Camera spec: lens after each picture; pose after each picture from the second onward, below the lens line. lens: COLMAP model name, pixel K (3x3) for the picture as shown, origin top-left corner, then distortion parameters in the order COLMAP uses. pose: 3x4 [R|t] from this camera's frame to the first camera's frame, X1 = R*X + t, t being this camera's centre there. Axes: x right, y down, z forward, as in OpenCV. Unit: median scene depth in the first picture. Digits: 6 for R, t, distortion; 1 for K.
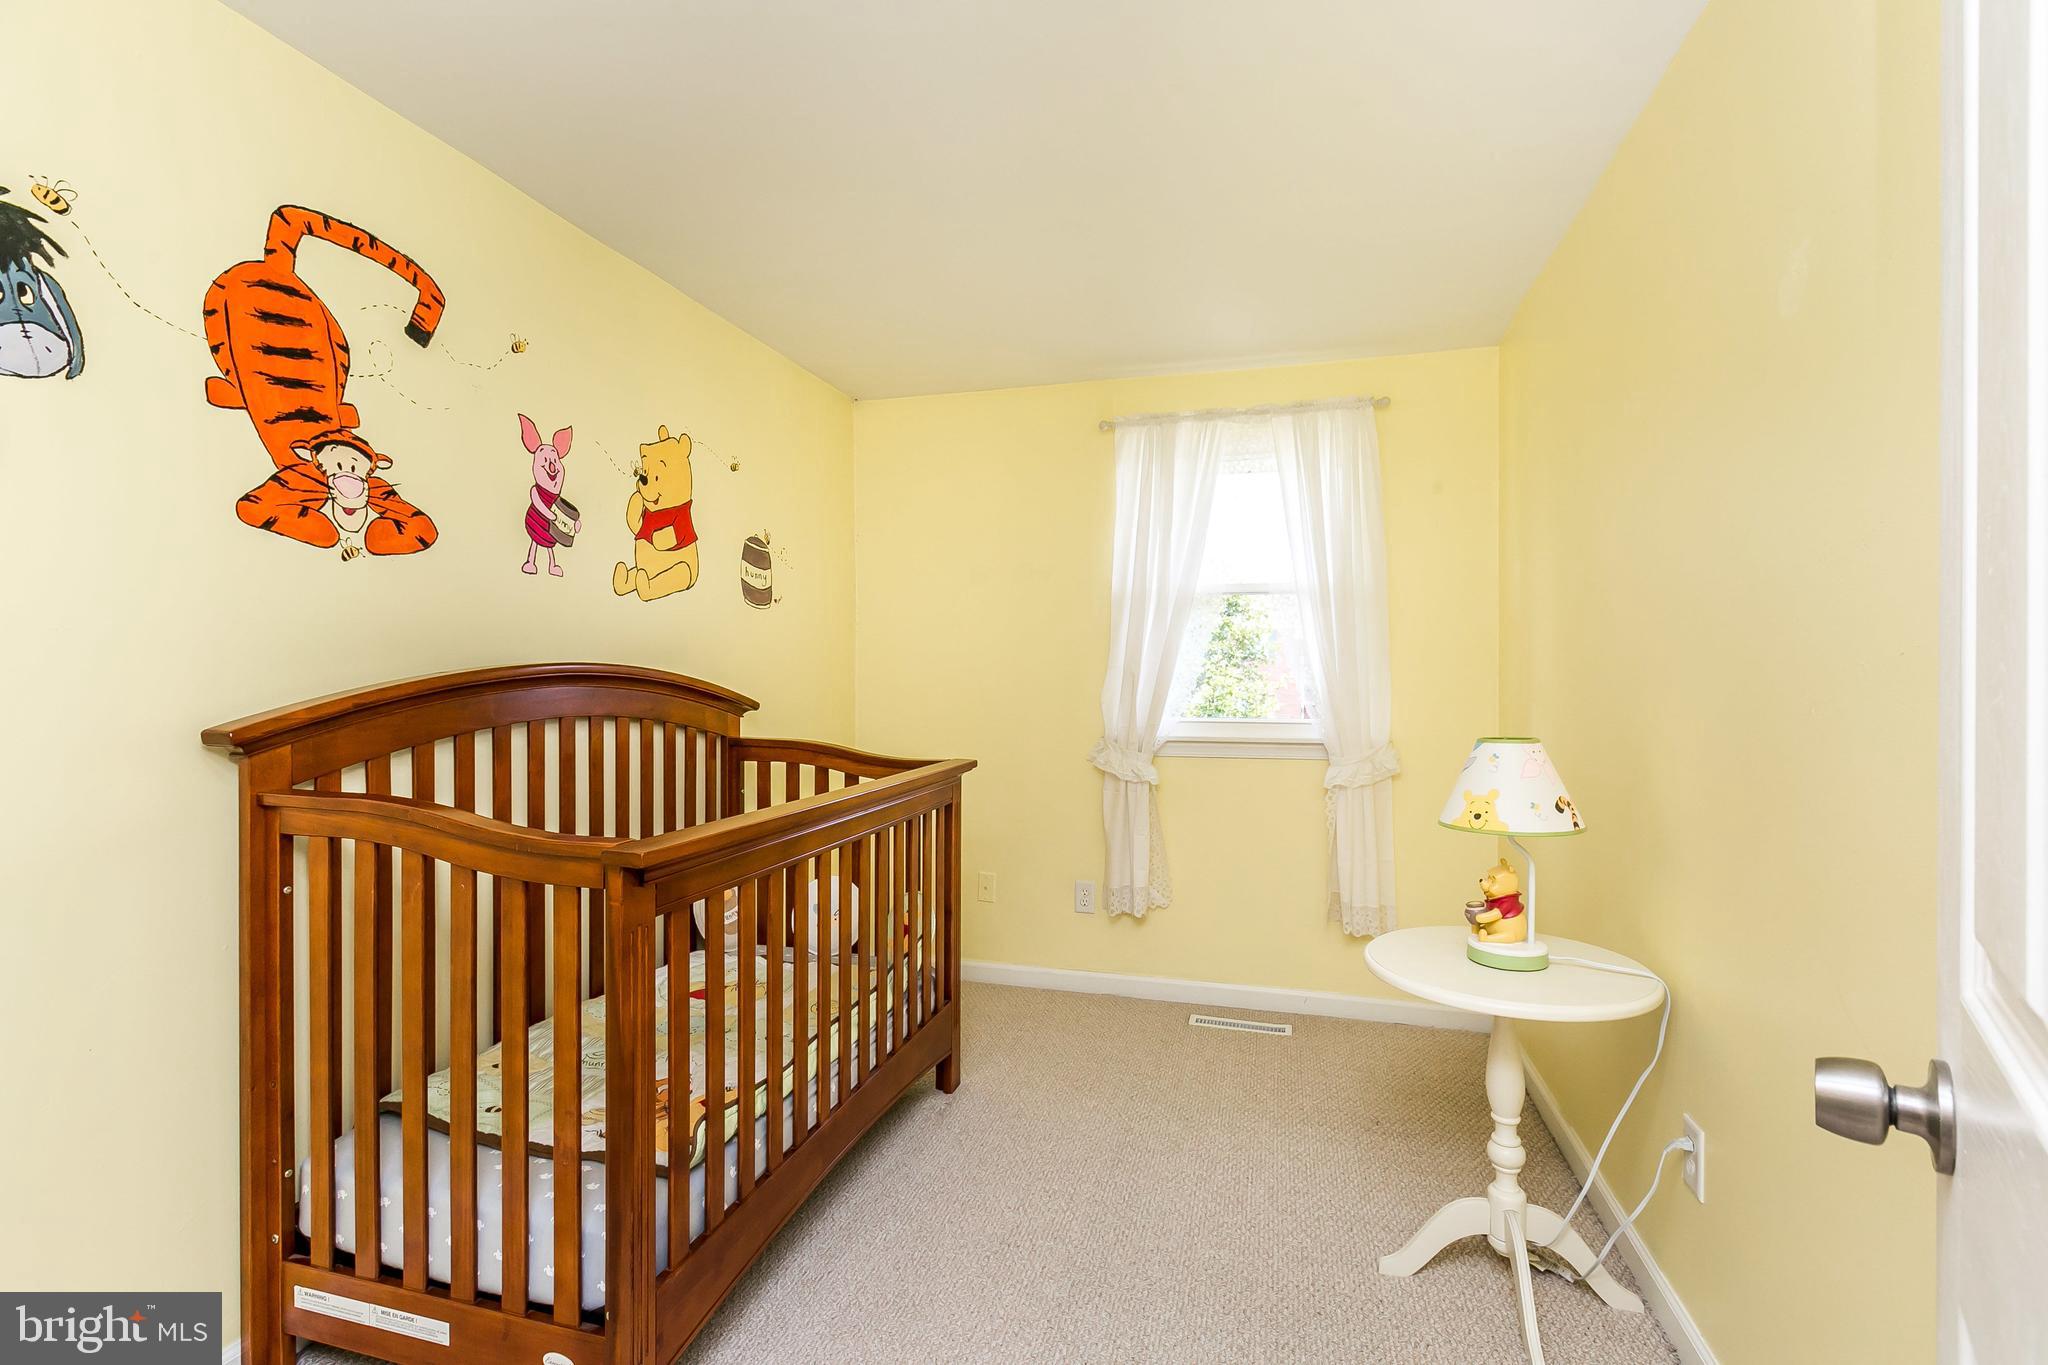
lens RADIAL K [[918.9, 0, 1024.0], [0, 918.9, 682.5], [0, 0, 1]] dist [0.016118, -0.000069]
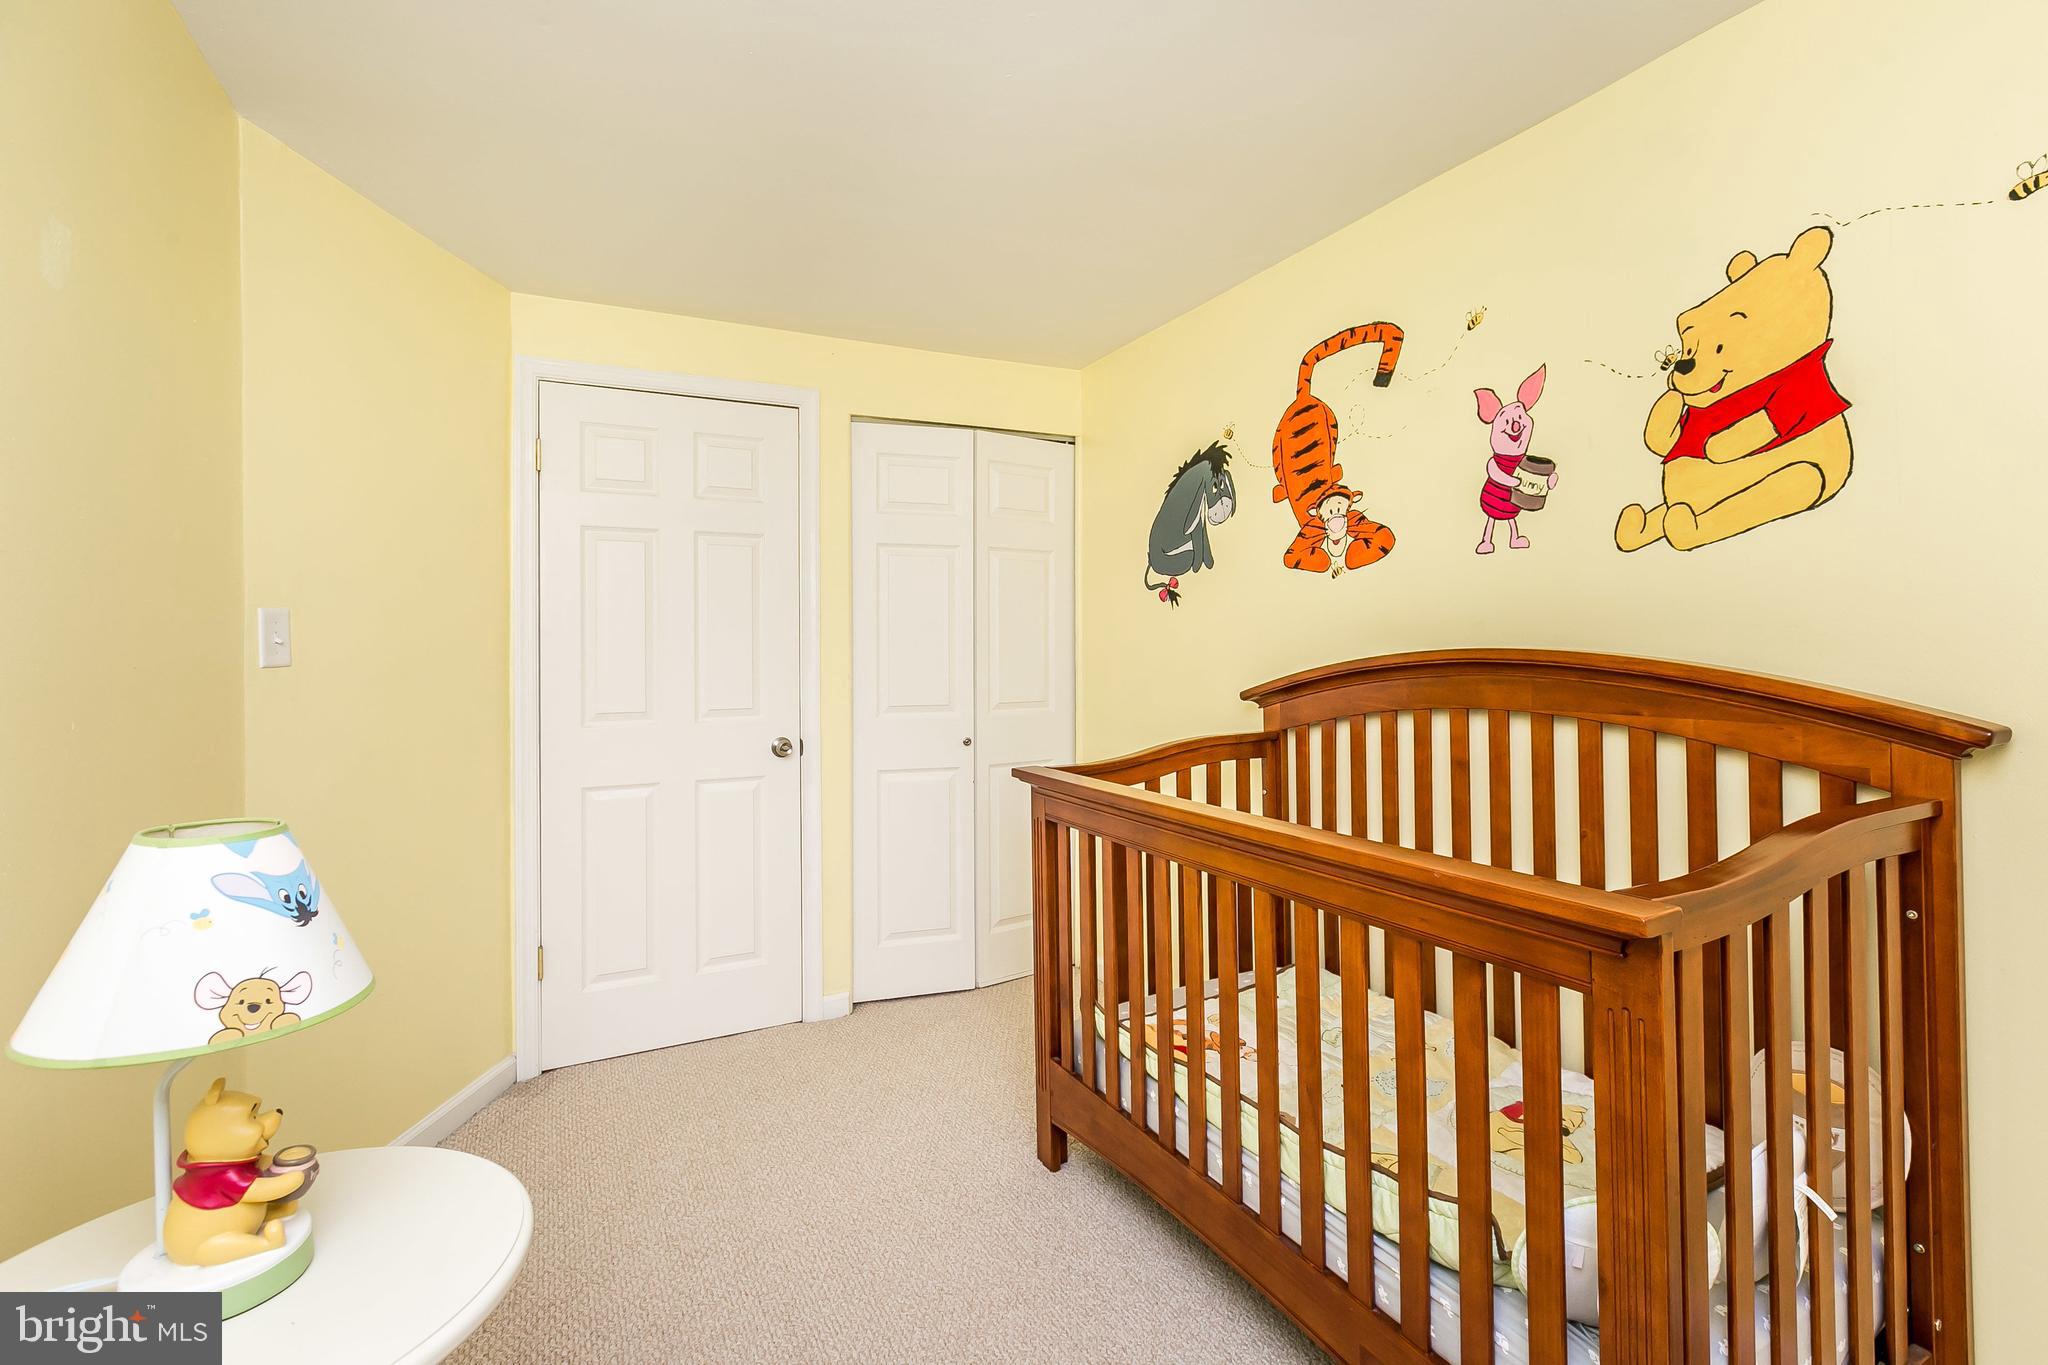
lens RADIAL K [[930.1, 0, 1013.2], [0, 930.1, 639.2], [0, 0, 1]] dist [0.001030, 0.000100]
pose [[-0.733438, 0.003354, -0.679749, 0.543871], [0.008040, 0.999961, -0.003740, -0.036504], [0.679709, -0.008208, -0.733436, 1.610159]]
